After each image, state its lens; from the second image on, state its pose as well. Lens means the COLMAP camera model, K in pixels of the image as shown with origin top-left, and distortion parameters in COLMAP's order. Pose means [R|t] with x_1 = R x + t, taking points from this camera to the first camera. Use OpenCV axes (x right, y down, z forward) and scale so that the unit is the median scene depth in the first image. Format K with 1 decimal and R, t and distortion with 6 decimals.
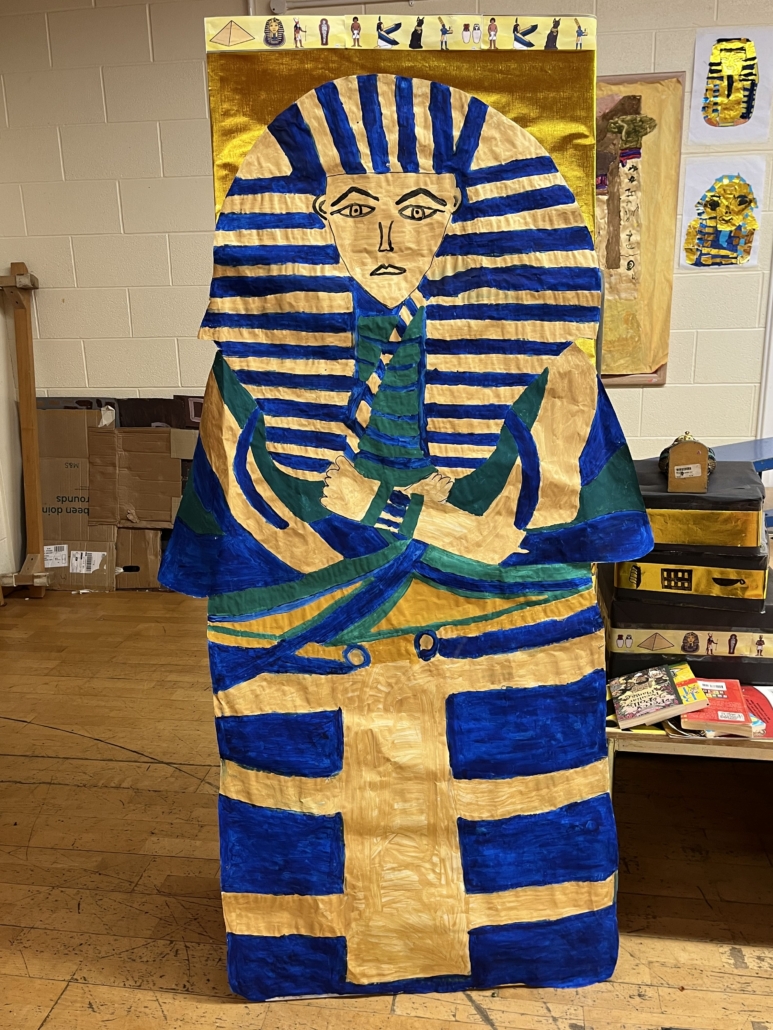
lens RADIAL K [[891.0, 0, 390.0], [0, 891.0, 518.1], [0, 0, 1]] dist [0.056181, -0.021933]
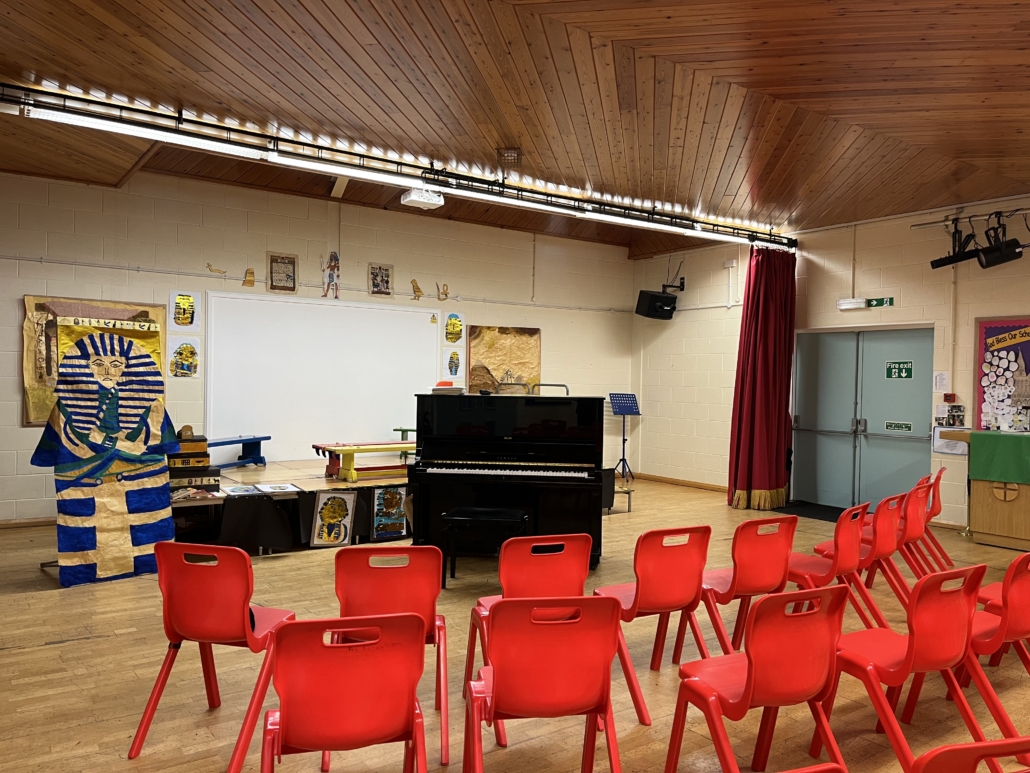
lens RADIAL K [[768.3, 0, 519.3], [0, 768.3, 389.4], [0, 0, 1]] dist [0.009219, -0.005761]
pose [[0.714350, 0.027783, 0.699237, -1.032374], [0.141239, 0.972924, -0.182949, 0.613439], [-0.685387, 0.229450, 0.691084, -2.462067]]
